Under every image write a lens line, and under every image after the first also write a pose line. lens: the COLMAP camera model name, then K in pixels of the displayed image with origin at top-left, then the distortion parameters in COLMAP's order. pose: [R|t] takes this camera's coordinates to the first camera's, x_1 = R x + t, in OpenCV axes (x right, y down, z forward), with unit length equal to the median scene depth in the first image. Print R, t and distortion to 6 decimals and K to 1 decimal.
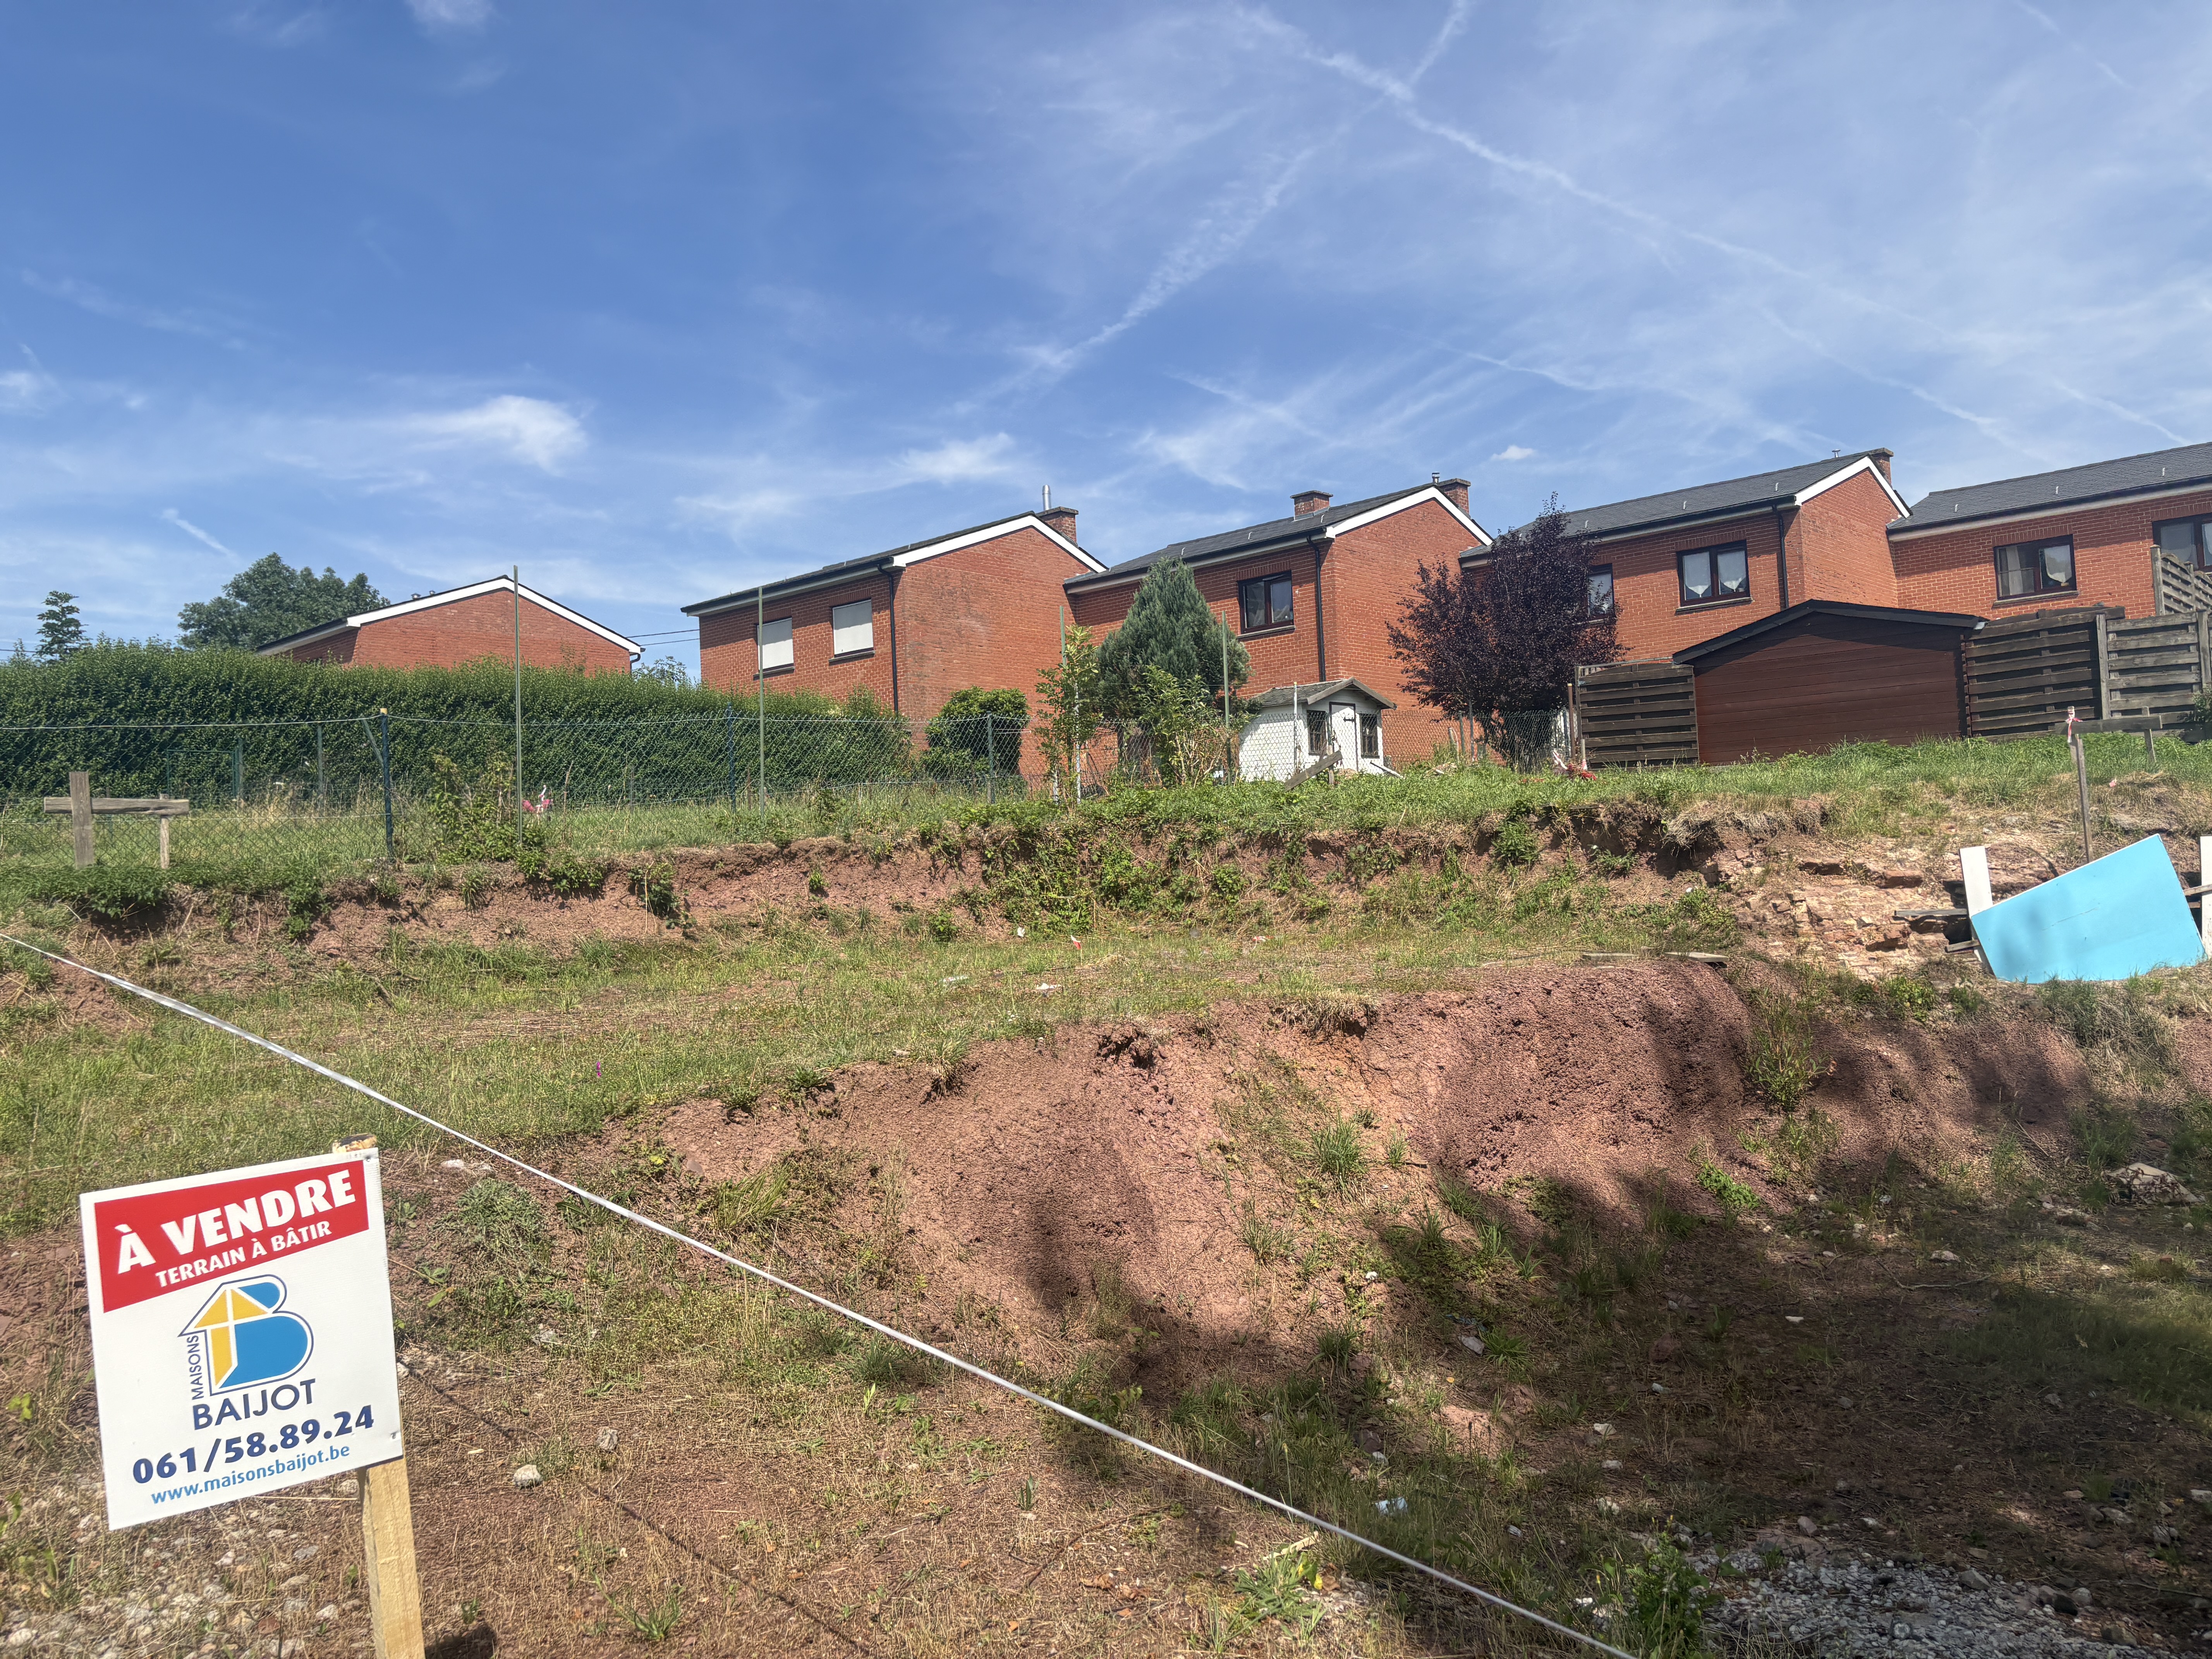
lens RADIAL K [[1676.8, 0, 1107.4], [0, 1676.8, 806.2], [0, 0, 1]] dist [0.058925, -0.057538]
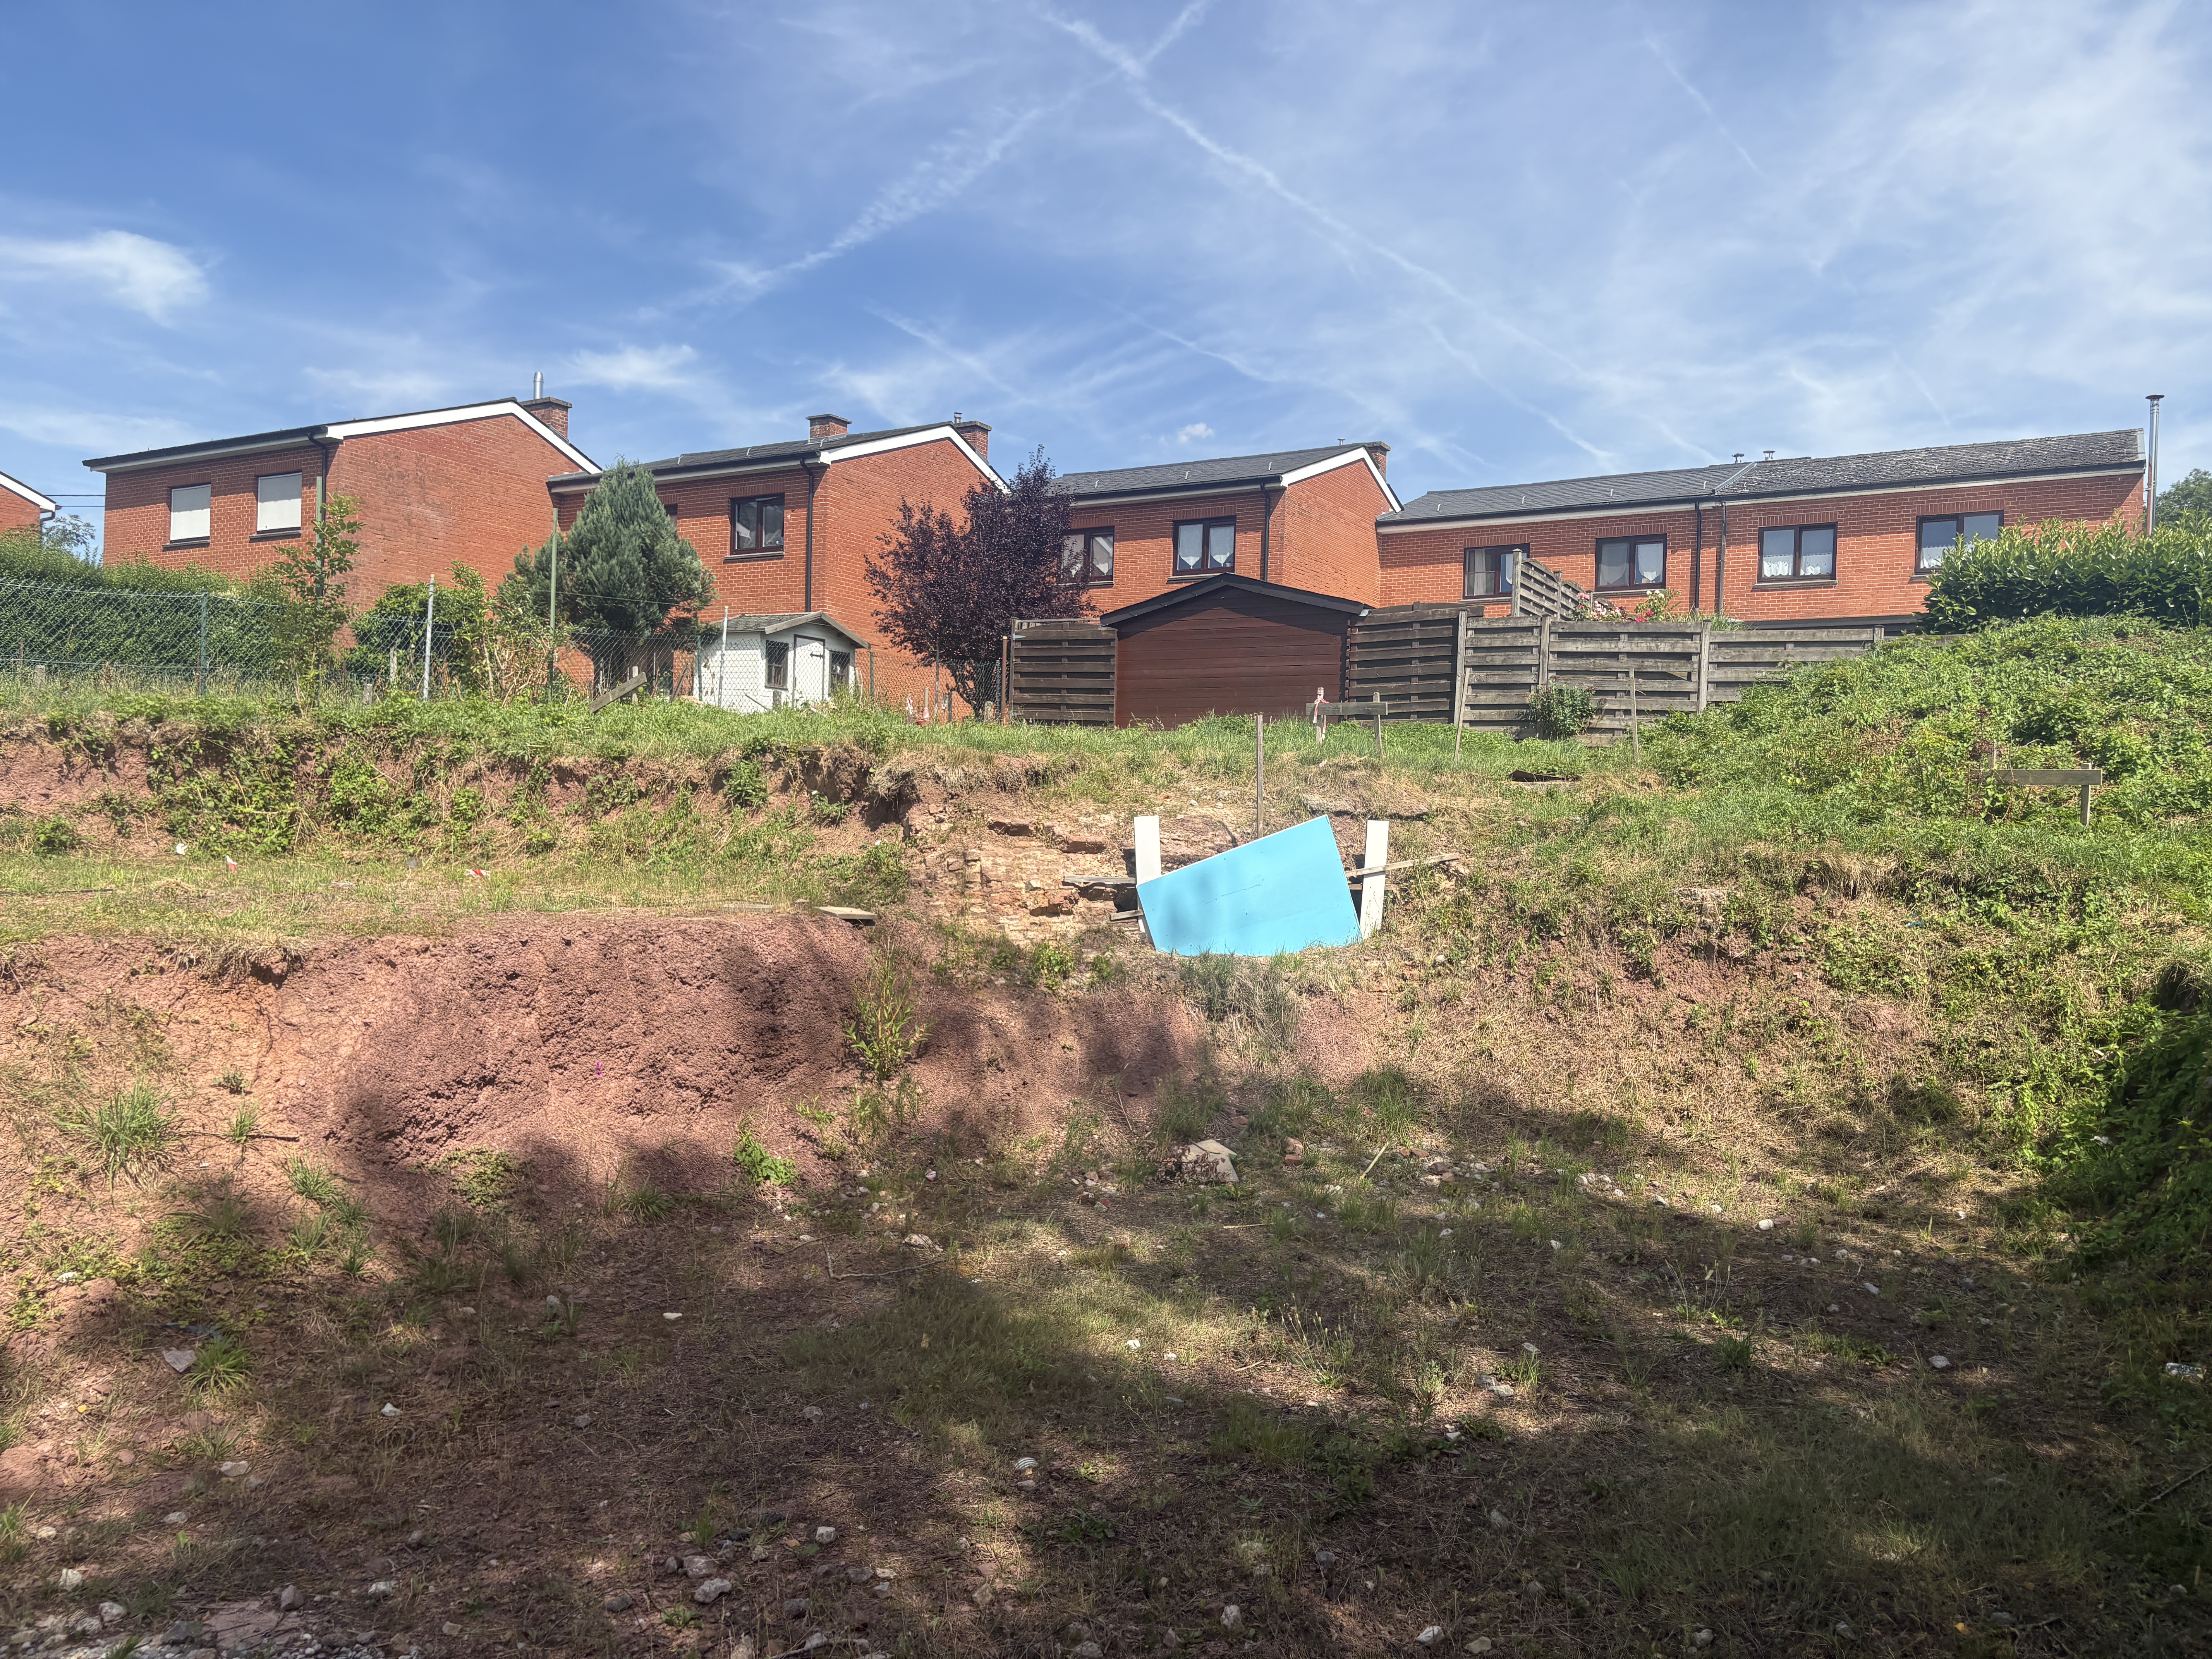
lens RADIAL K [[1708.2, 0, 1106.0], [0, 1708.2, 829.5], [0, 0, 1]] dist [0.070766, -0.079740]
pose [[0.968741, 0.064846, 0.239450, 0.215228], [-0.075502, 0.996510, 0.035589, -0.001209], [-0.236307, -0.052556, 0.970256, 0.040285]]
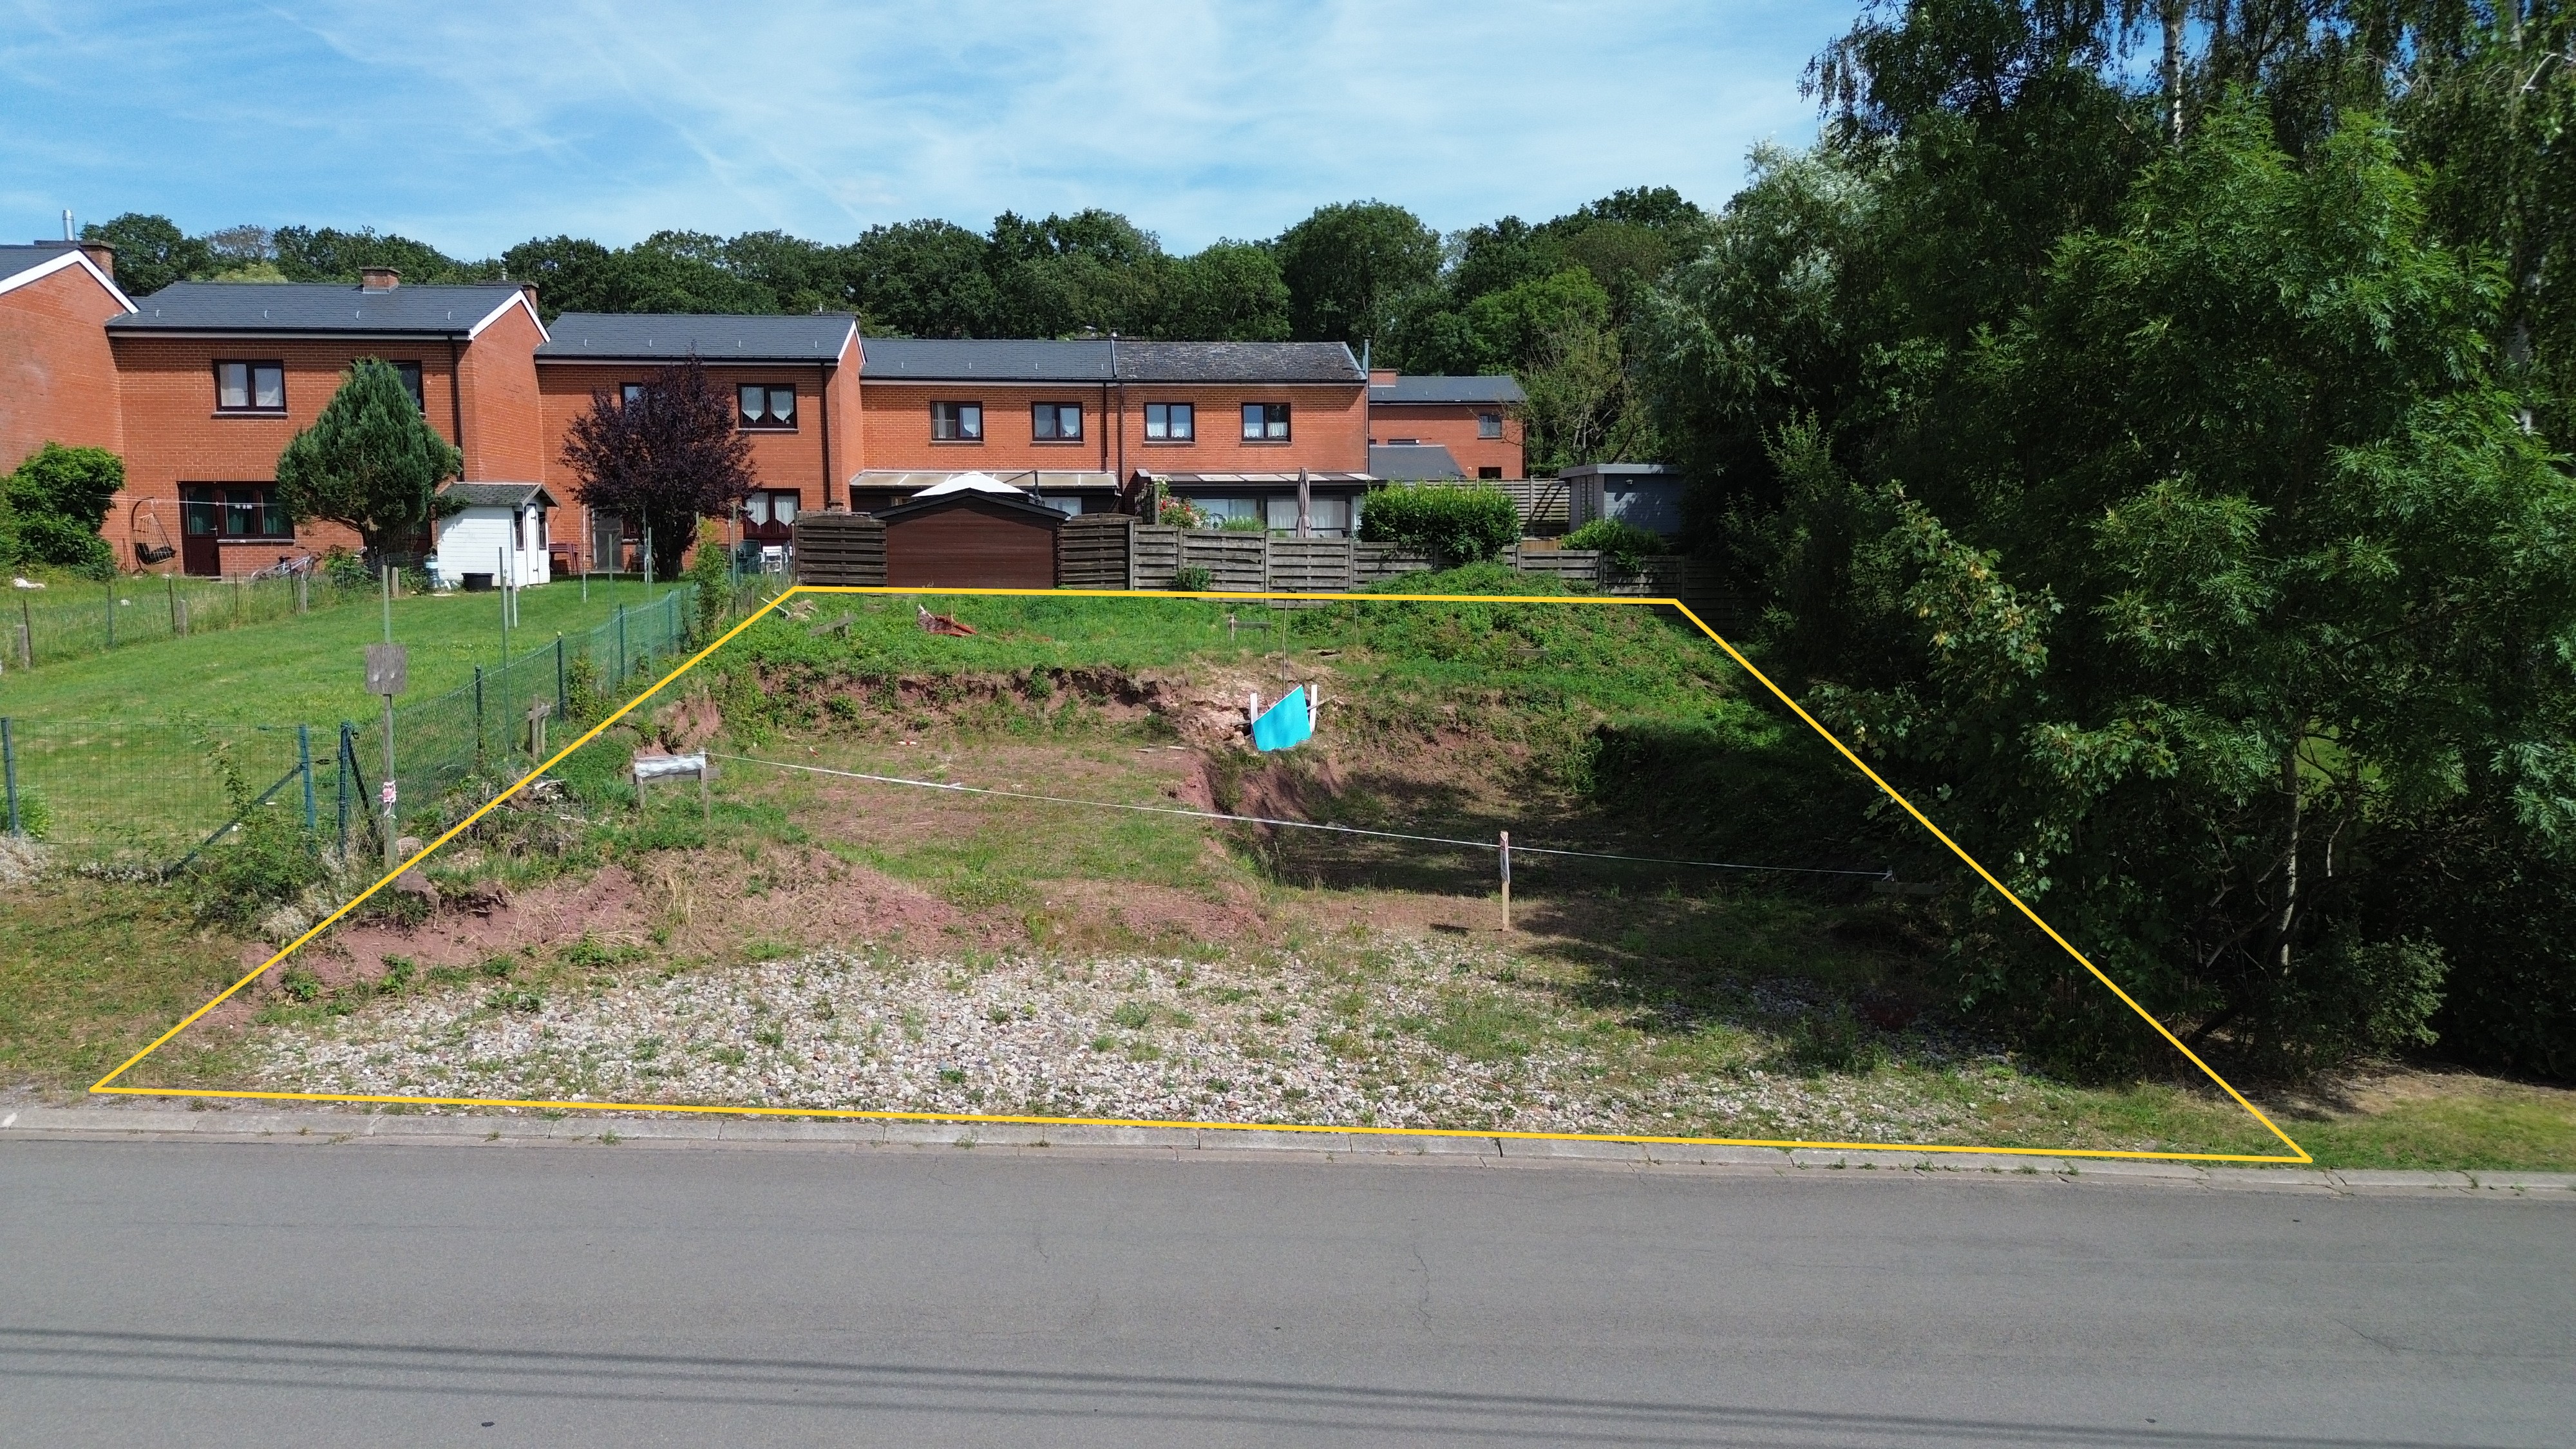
lens RADIAL K [[1817.9, 0, 1288.0], [0, 1817.9, 724.5], [0, 0, 1]] dist [0.113008, -0.149918]
pose [[0.643011, -0.044558, 0.764559, -1.160245], [-0.056464, 0.992831, 0.105349, -0.169036], [-0.763772, -0.110911, 0.635886, -0.526621]]
